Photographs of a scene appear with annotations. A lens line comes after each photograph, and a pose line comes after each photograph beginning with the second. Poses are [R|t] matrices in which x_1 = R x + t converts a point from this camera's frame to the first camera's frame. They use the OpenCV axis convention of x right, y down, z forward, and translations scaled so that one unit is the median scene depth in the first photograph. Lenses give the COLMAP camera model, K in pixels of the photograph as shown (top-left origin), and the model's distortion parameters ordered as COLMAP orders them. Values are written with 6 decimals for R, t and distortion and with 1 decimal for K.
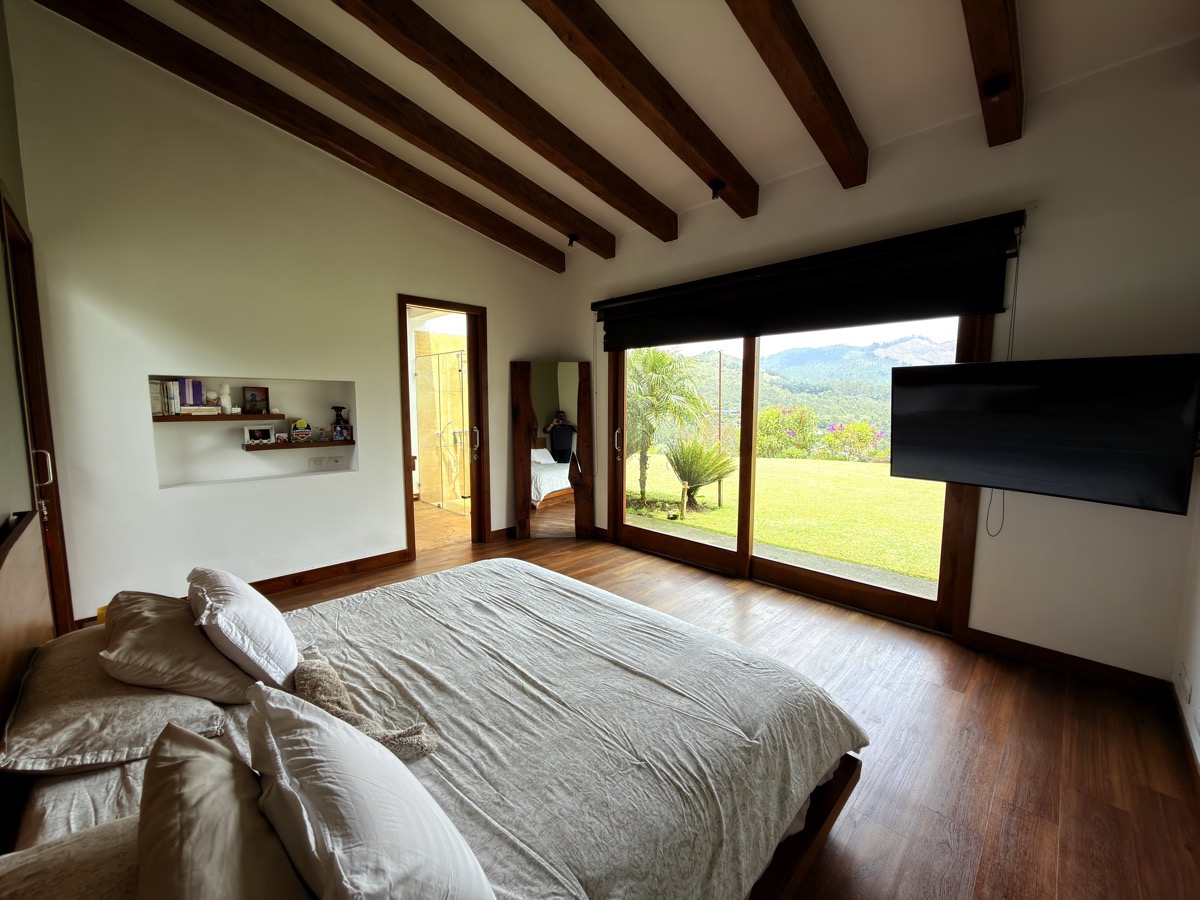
lens RADIAL K [[479.8, 0, 602.1], [0, 479.8, 447.9], [0, 0, 1]] dist [0.007295, -0.000234]
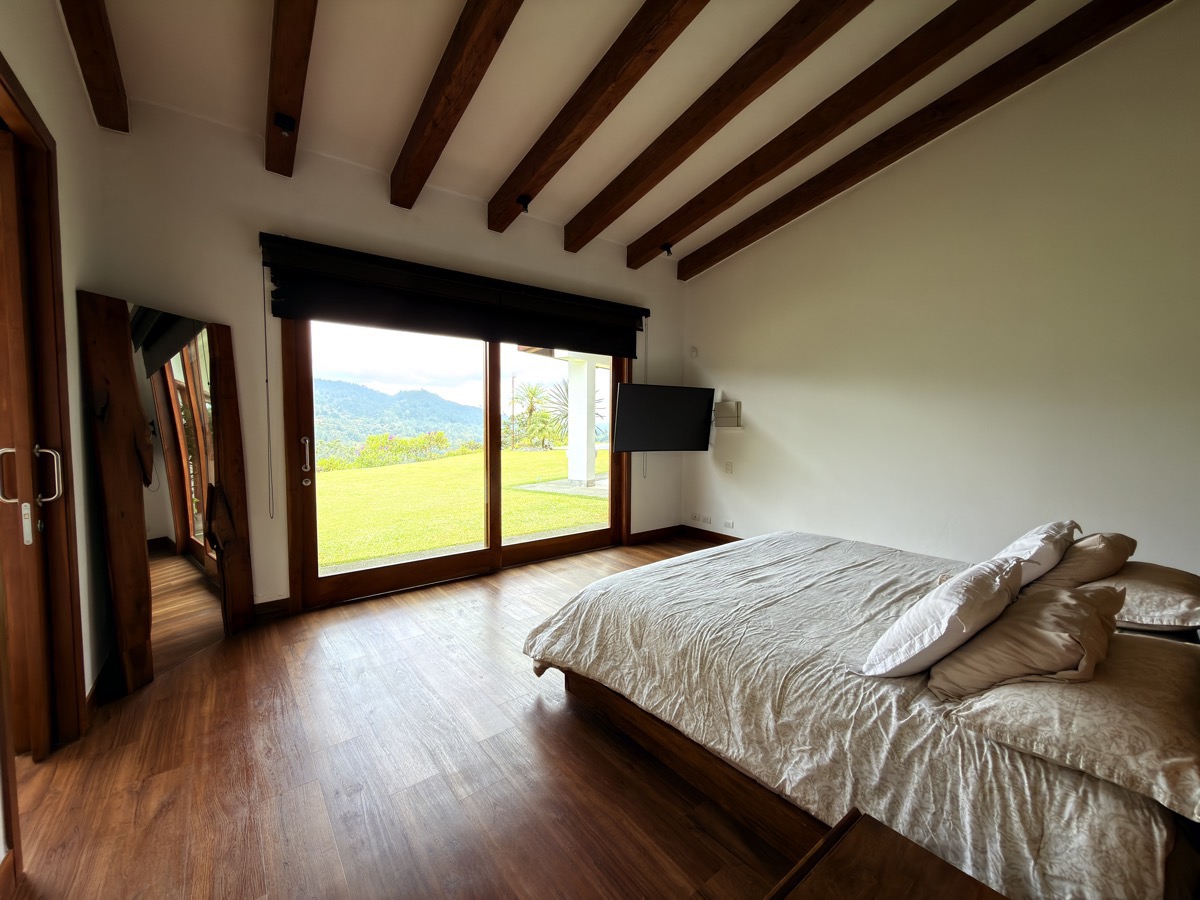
lens RADIAL K [[479.8, 0, 597.3], [0, 479.8, 447.5], [0, 0, 1]] dist [0.007295, -0.000234]
pose [[0.115881, -0.055021, 0.991738, -1.333204], [0.092395, 0.994732, 0.044392, -0.042058], [-0.988956, 0.086487, 0.120355, 1.198183]]
